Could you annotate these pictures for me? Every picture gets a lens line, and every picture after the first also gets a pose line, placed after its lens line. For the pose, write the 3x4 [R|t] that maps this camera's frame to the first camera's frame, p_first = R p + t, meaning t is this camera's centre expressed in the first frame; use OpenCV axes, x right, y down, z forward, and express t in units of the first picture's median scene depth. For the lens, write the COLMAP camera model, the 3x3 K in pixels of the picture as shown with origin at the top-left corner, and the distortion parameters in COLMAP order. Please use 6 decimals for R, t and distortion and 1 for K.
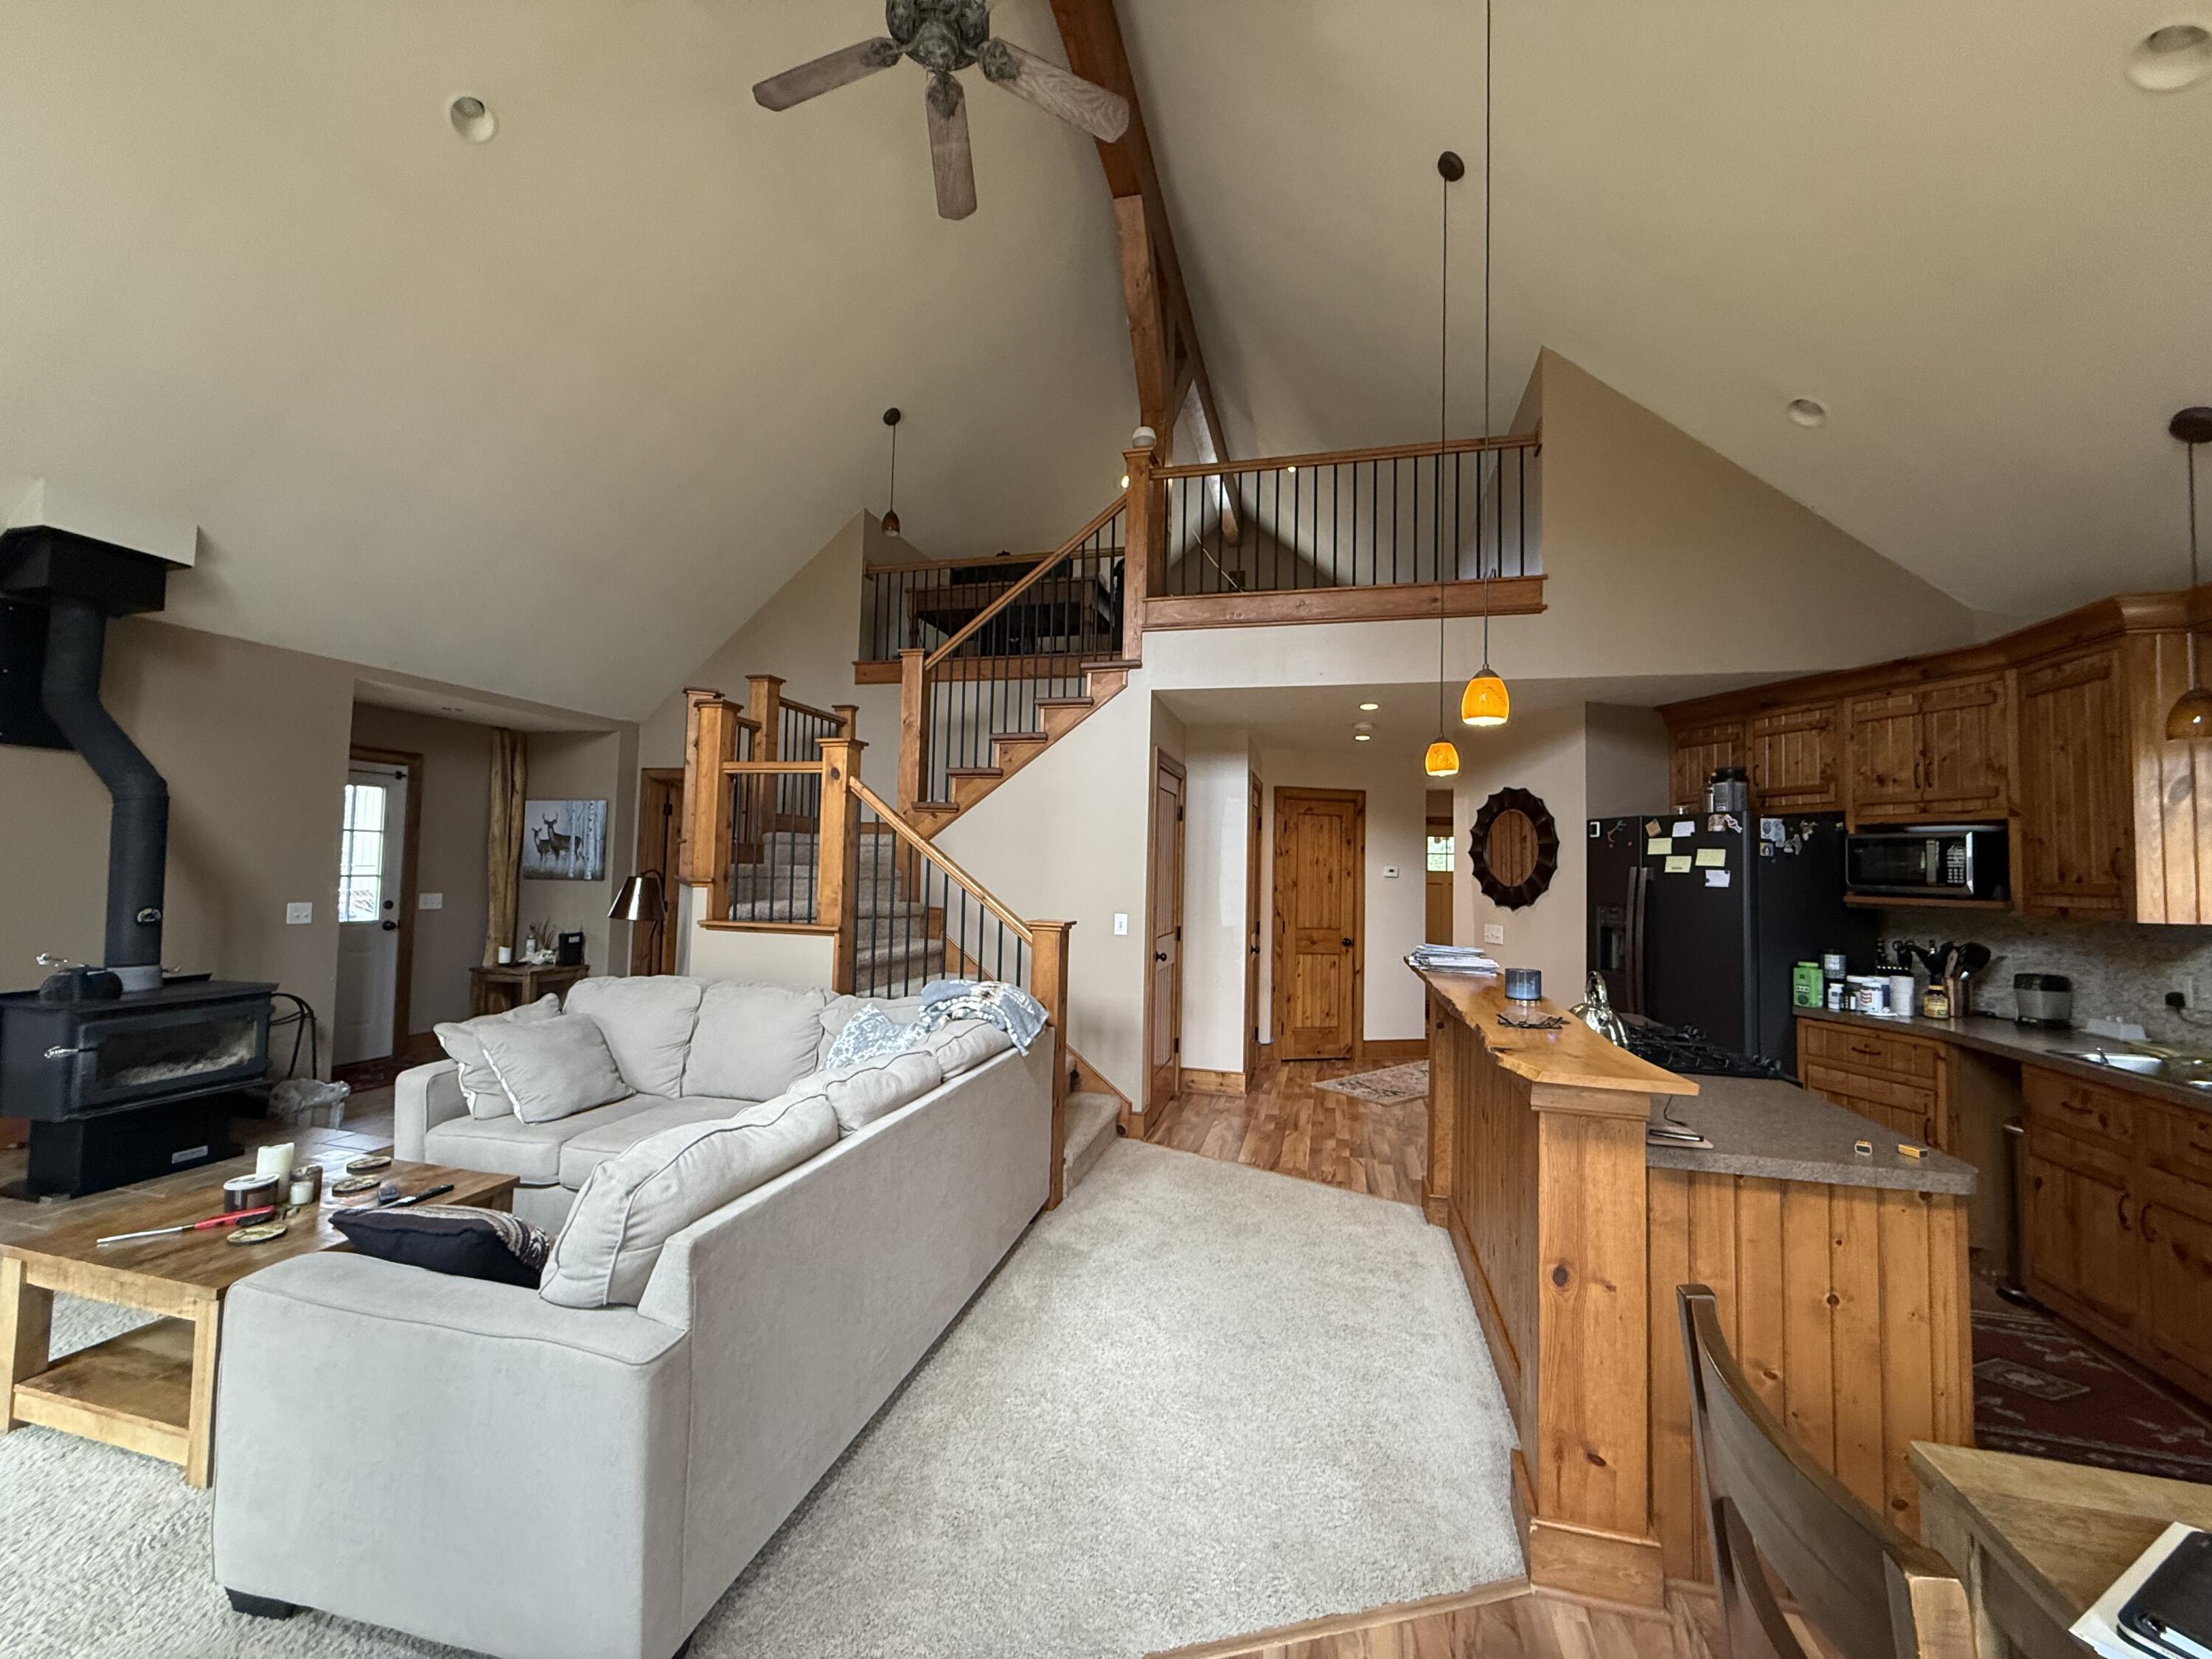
lens RADIAL K [[878.9, 0, 1100.9], [0, 878.9, 829.9], [0, 0, 1]] dist [0.000732, -0.000191]
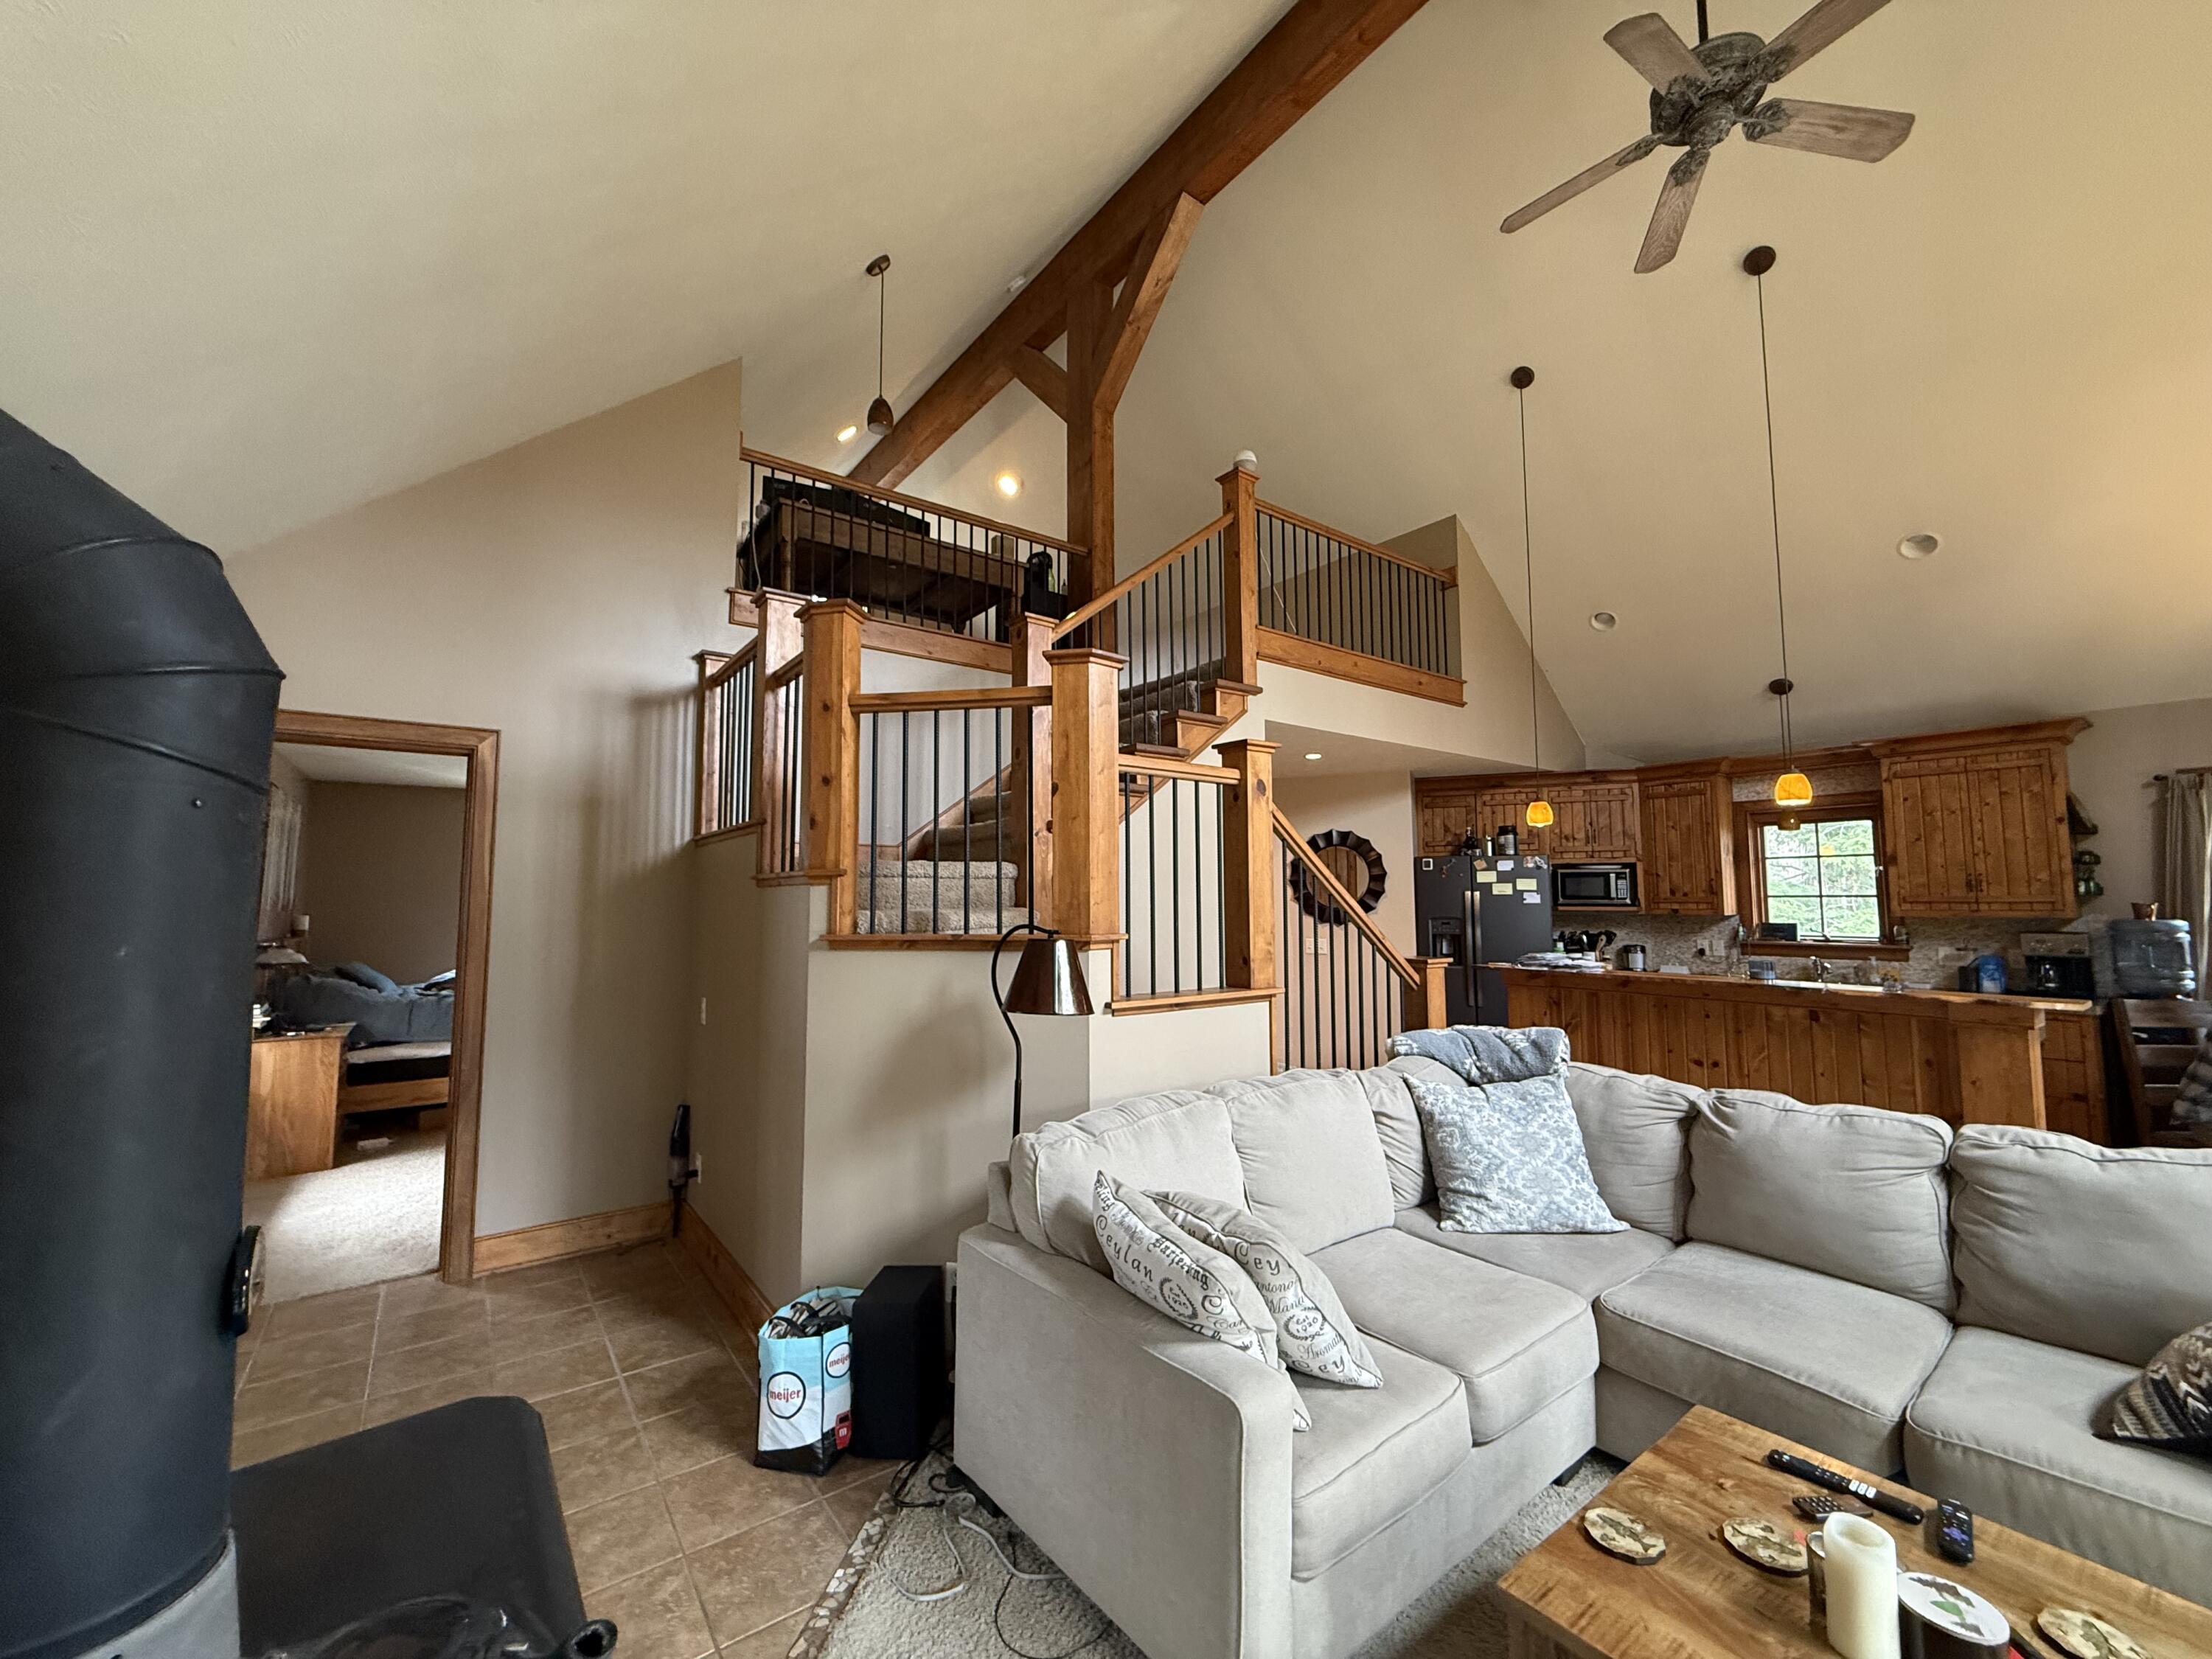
lens RADIAL K [[878.9, 0, 1095.5], [0, 878.9, 831.6], [0, 0, 1]] dist [0.000732, -0.000191]
pose [[0.619566, 0.034981, 0.784165, -0.949725], [-0.018860, 0.999381, -0.029681, -0.001055], [-0.784718, 0.003600, 0.619843, 0.616615]]
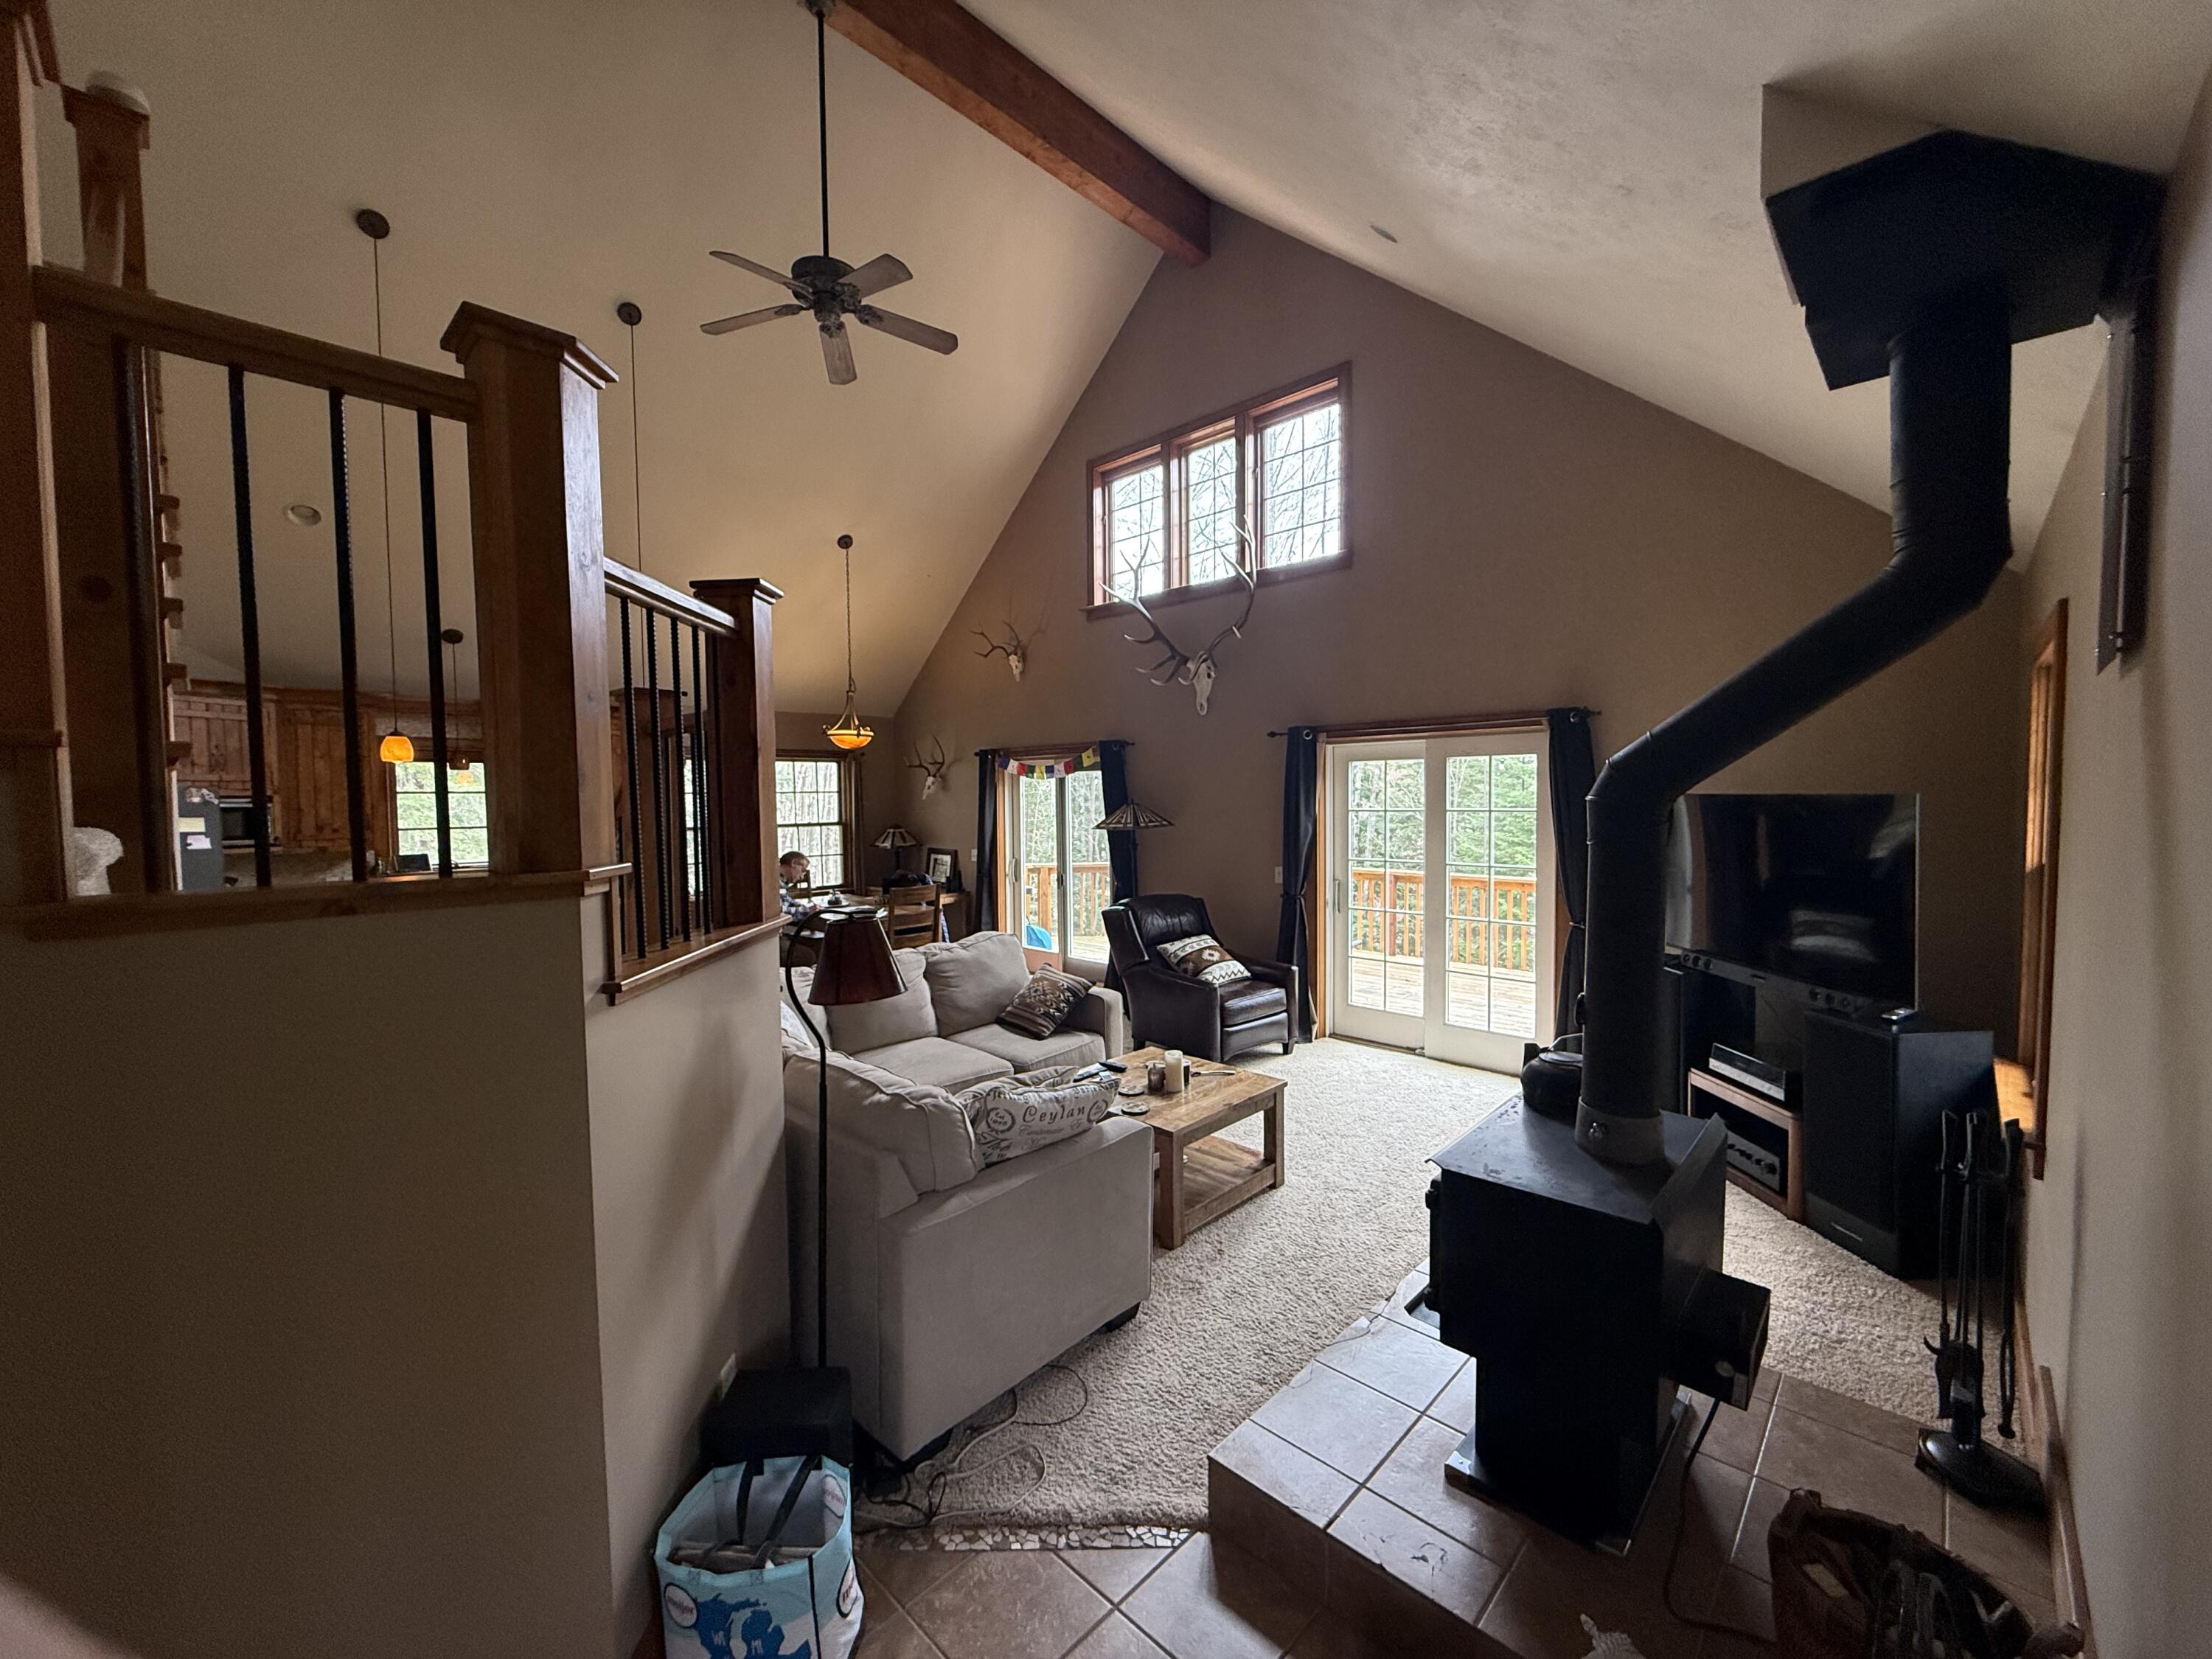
lens RADIAL K [[878.9, 0, 1108.9], [0, 878.9, 831.8], [0, 0, 1]] dist [0.000732, -0.000191]
pose [[-0.874384, -0.034152, 0.484031, -0.916591], [-0.032705, 0.999400, 0.011433, -0.012475], [-0.484131, -0.005833, -0.874976, 1.385992]]
